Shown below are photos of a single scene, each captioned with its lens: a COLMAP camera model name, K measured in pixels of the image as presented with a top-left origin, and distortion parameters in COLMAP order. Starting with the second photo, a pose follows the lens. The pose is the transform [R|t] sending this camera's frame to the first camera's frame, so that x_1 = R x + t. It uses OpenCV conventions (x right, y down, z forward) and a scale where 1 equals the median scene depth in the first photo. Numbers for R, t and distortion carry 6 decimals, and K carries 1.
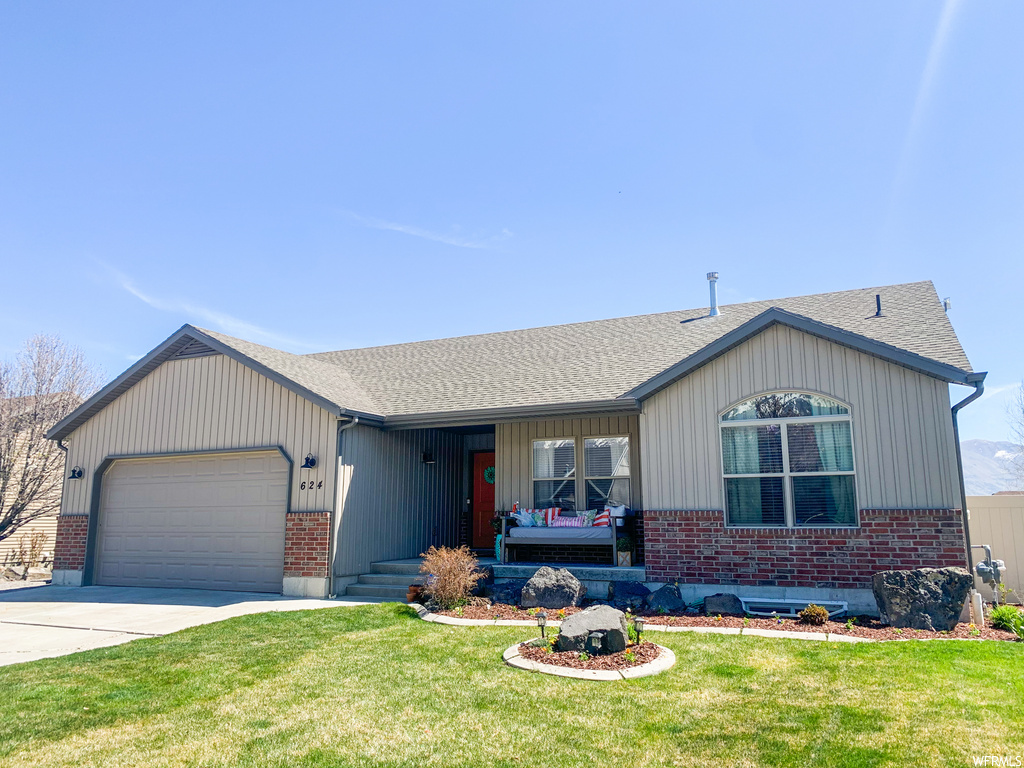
lens RADIAL K [[792.9, 0, 512.0], [0, 792.9, 384.0], [0, 0, 1]] dist [0.011101, -0.002070]
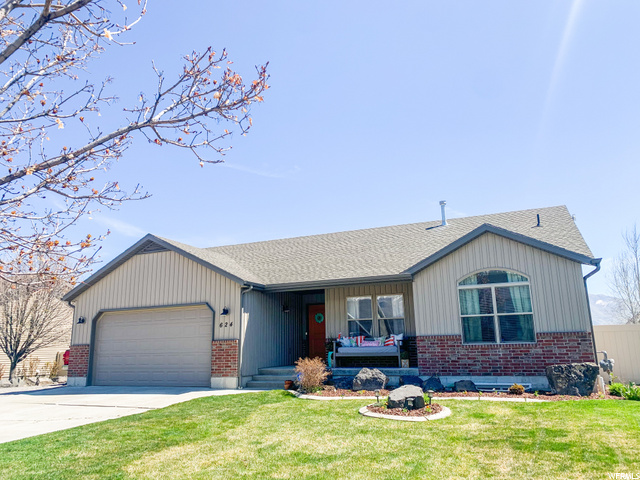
lens RADIAL K [[489.1, 0, 320.0], [0, 489.1, 240.0], [0, 0, 1]] dist [0.006654, 0.003376]
pose [[0.999393, -0.009038, 0.033650, -0.090129], [0.010600, 0.998859, -0.046559, -0.008928], [-0.033191, 0.046887, 0.998349, -0.116131]]
